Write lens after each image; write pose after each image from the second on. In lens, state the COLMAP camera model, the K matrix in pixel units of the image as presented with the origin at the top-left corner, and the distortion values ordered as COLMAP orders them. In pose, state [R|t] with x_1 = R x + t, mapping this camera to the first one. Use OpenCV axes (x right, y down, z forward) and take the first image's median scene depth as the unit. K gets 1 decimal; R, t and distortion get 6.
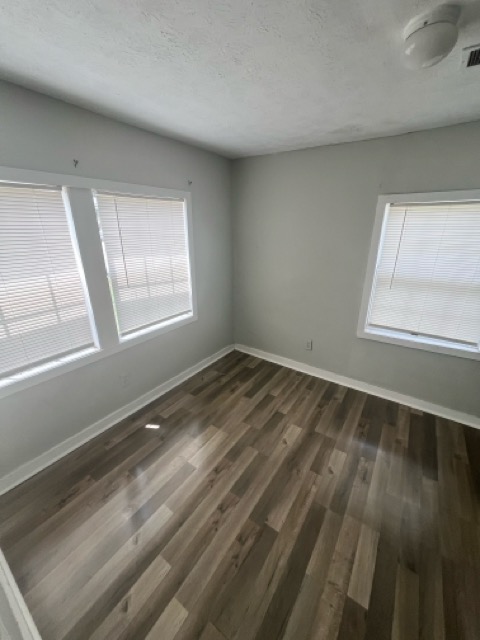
lens RADIAL K [[257.8, 0, 239.4], [0, 257.8, 318.6], [0, 0, 1]] dist [-0.002098, -0.000904]
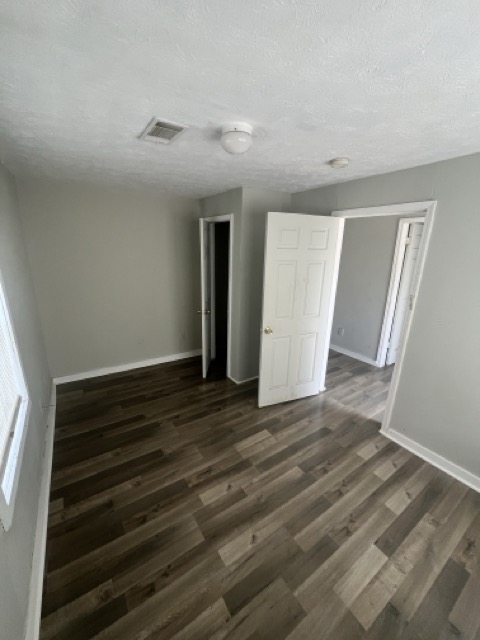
lens RADIAL K [[257.8, 0, 239.4], [0, 257.8, 318.6], [0, 0, 1]] dist [-0.002098, -0.000904]
pose [[-0.925329, -0.120713, 0.359437, 0.023444], [0.108108, 0.824626, 0.555252, -0.484063], [-0.363427, 0.552649, -0.750000, 1.245306]]
